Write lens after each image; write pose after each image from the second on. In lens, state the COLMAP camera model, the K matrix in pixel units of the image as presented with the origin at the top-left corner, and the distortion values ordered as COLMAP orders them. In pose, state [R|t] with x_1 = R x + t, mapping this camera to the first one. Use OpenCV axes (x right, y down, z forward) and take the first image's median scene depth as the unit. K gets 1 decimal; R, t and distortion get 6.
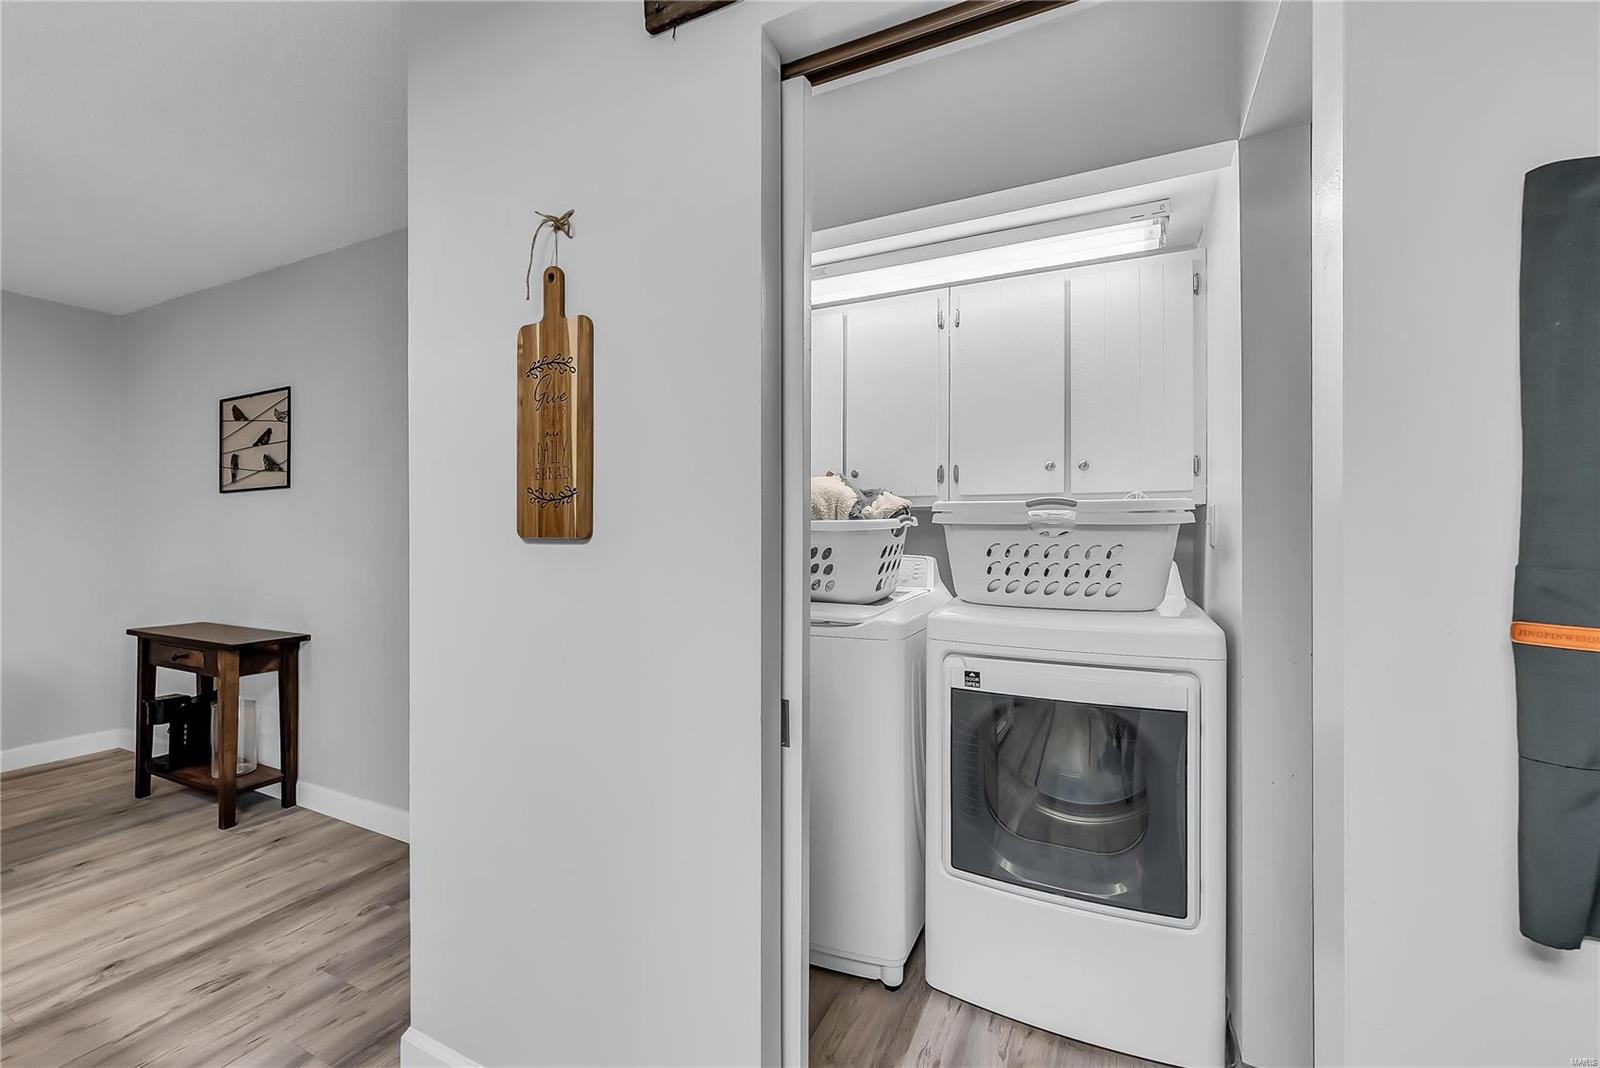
lens RADIAL K [[648.8, 0, 781.6], [0, 648.8, 530.6], [0, 0, 1]] dist [0.001563, -0.000276]
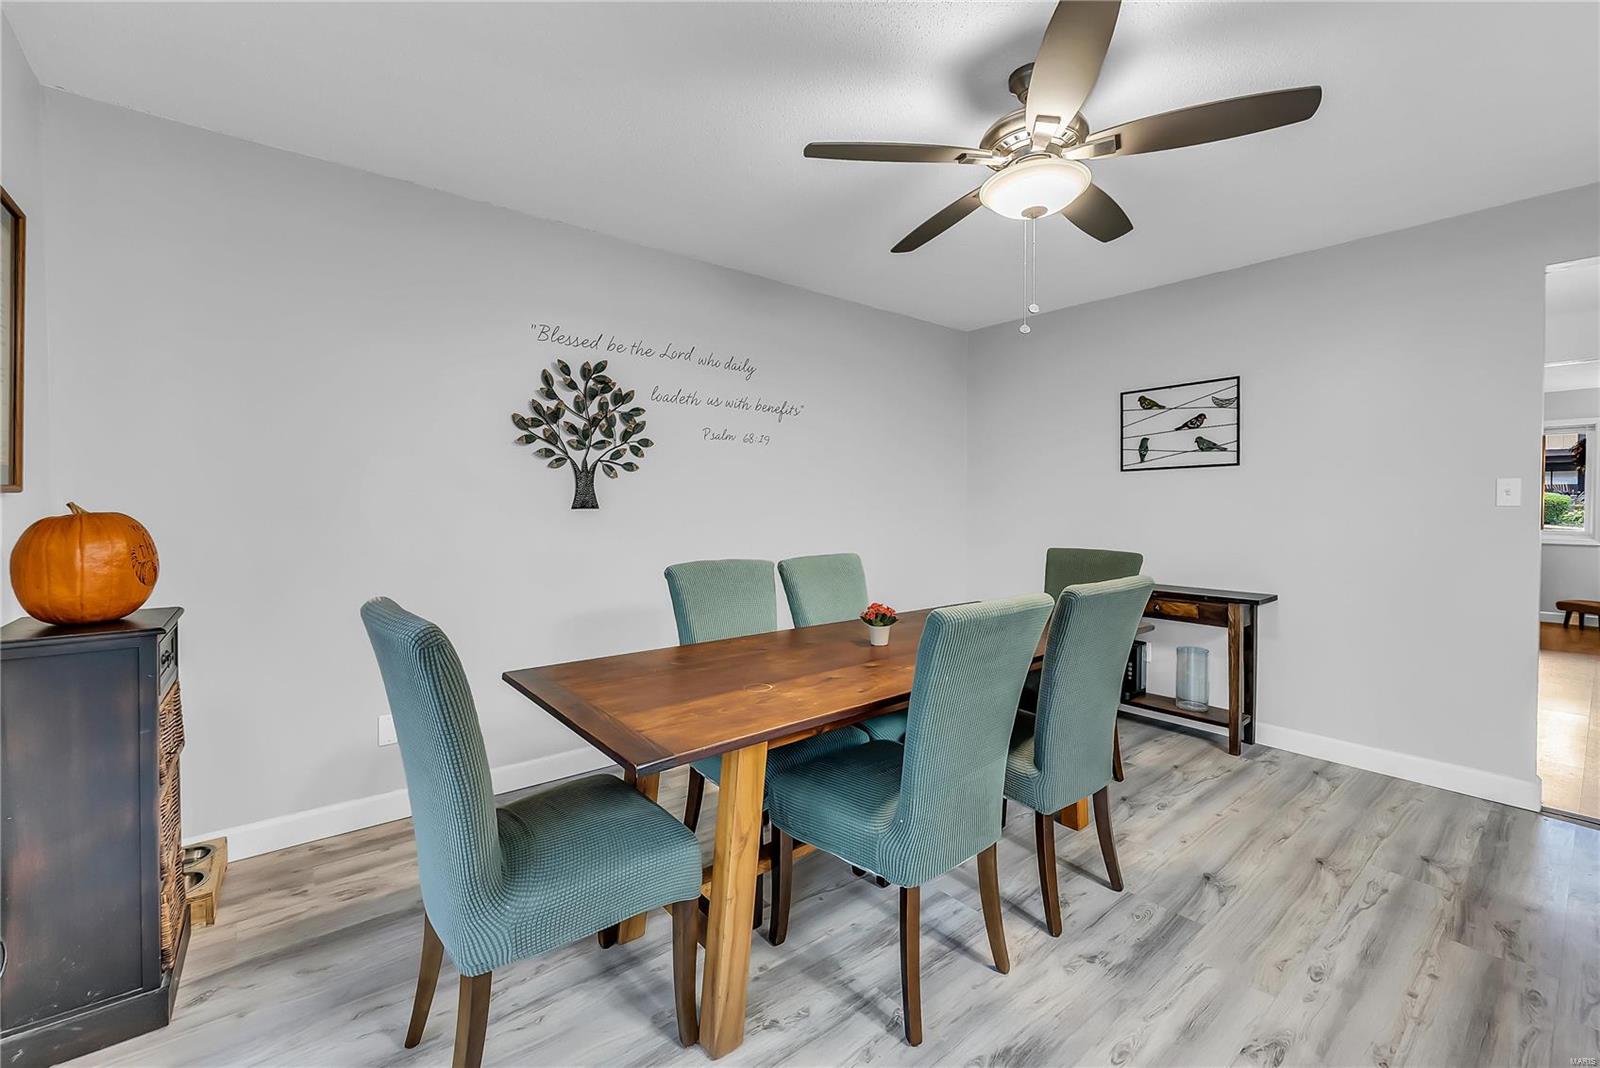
lens RADIAL K [[648.8, 0, 814.1], [0, 648.8, 520.1], [0, 0, 1]] dist [0.001563, -0.000276]
pose [[0.914479, 0.009422, -0.404523, -1.412856], [0.002394, 0.999585, 0.028694, -0.006457], [0.404626, -0.027208, 0.914077, -0.497885]]
